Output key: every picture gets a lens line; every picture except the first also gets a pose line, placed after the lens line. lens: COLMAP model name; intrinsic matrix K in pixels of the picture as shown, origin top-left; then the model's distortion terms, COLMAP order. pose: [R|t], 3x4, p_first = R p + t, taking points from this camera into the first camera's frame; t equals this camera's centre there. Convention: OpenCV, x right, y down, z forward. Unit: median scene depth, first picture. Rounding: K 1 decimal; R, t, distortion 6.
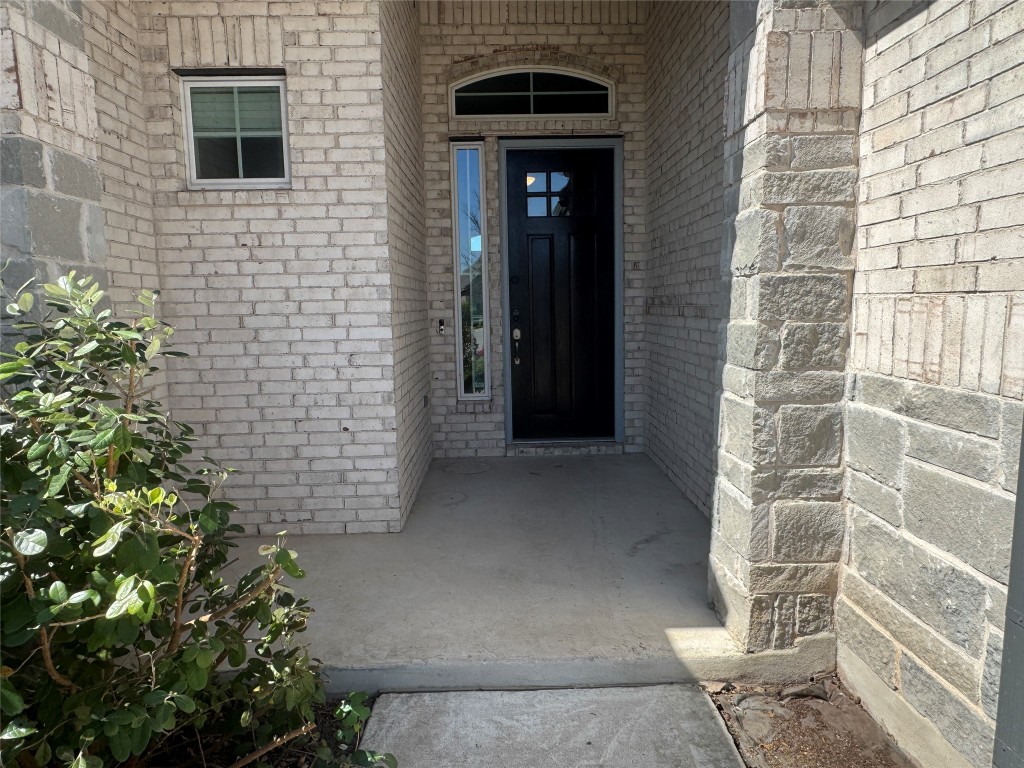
lens RADIAL K [[658.0, 0, 518.4], [0, 658.0, 386.0], [0, 0, 1]] dist [0.002069, -0.001587]
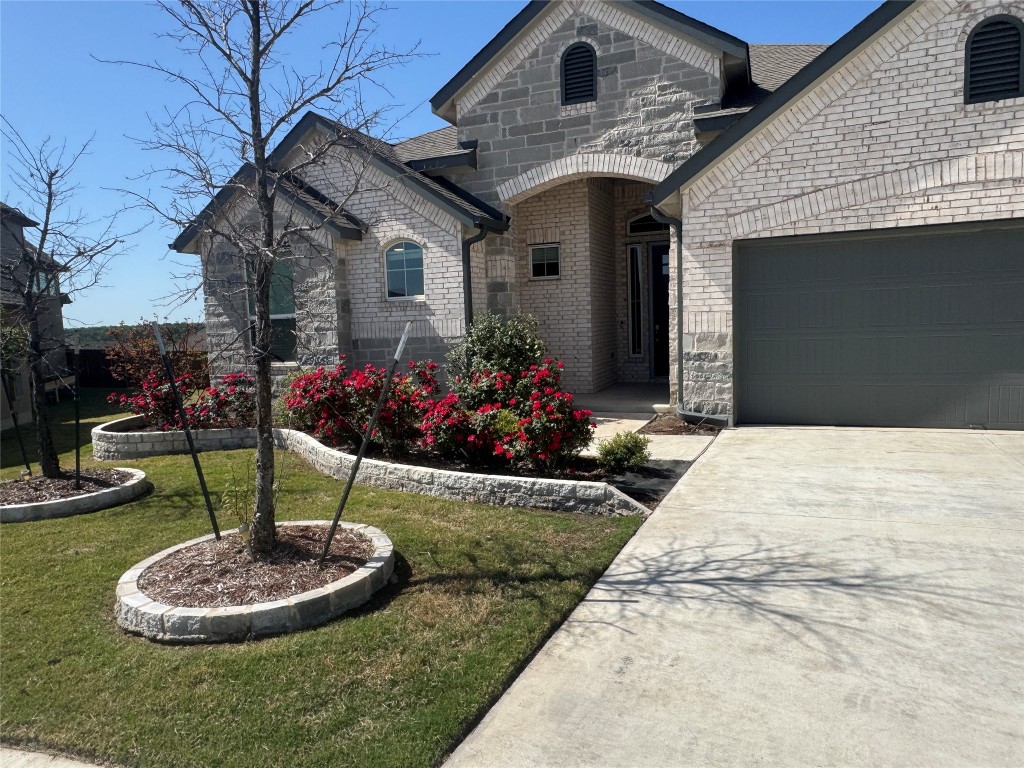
lens RADIAL K [[658.0, 0, 511.5], [0, 658.0, 385.1], [0, 0, 1]] dist [0.002069, -0.001587]
pose [[0.916877, 0.023938, -0.398451, 0.682107], [-0.029266, 0.999545, -0.007293, 0.227470], [0.398096, 0.018347, 0.917160, -1.908646]]
